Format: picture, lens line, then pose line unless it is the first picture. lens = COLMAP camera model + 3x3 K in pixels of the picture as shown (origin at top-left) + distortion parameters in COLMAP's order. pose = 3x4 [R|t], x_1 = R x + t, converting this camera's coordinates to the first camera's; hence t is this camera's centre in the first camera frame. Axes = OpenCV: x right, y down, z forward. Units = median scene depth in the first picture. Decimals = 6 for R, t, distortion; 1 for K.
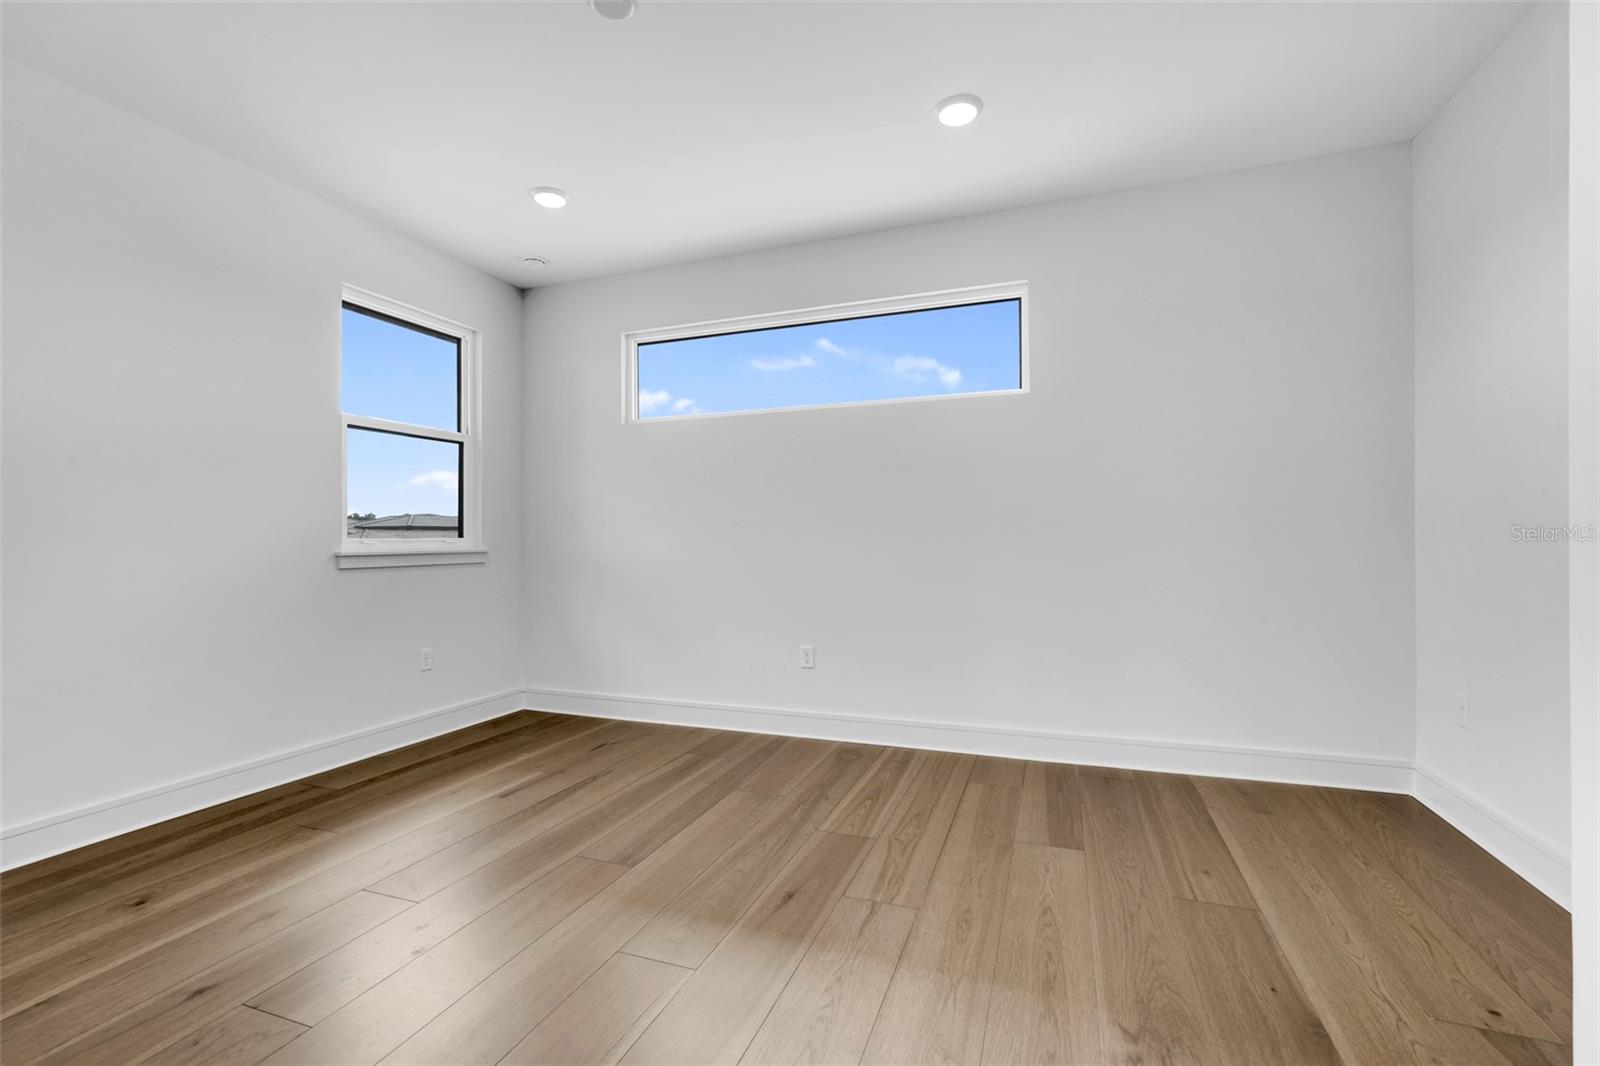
lens RADIAL K [[704.9, 0, 799.4], [0, 704.9, 535.6], [0, 0, 1]] dist [-0.001830, 0.000209]
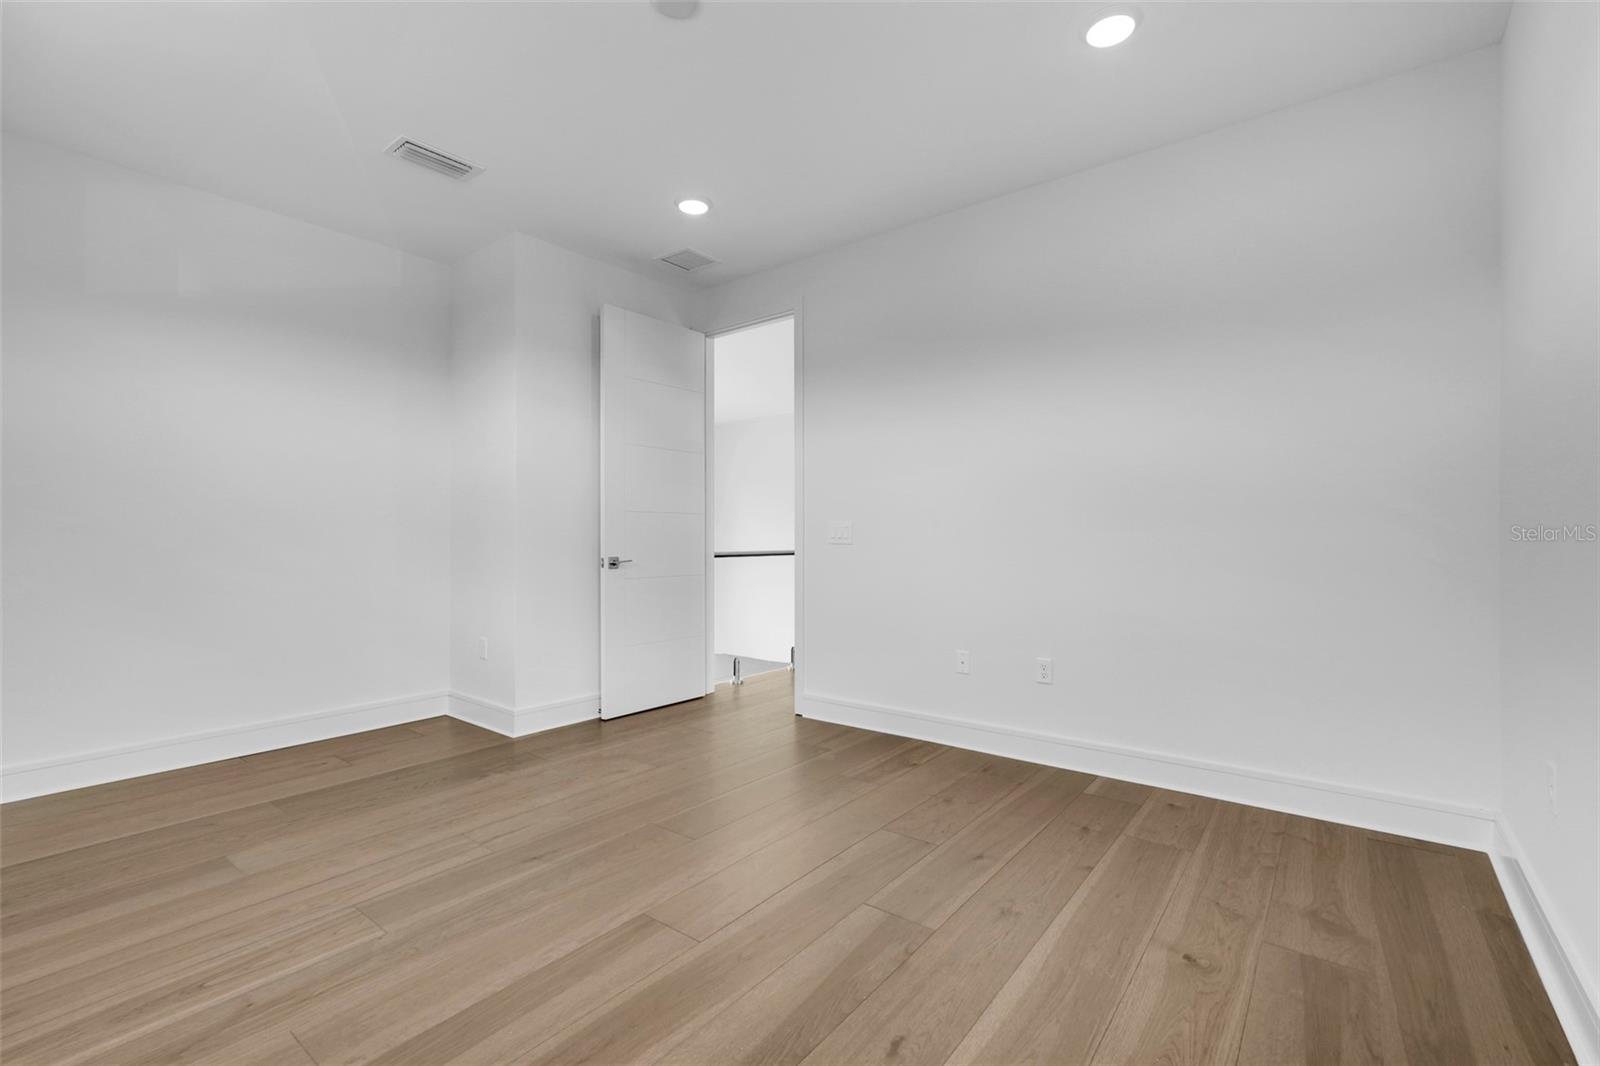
lens RADIAL K [[704.9, 0, 800.2], [0, 704.9, 535.4], [0, 0, 1]] dist [-0.001830, 0.000209]
pose [[-0.954341, 0.009286, 0.298575, -0.657461], [0.007019, 0.999938, -0.008665, 0.017597], [-0.298637, -0.006174, -0.954347, 1.707972]]
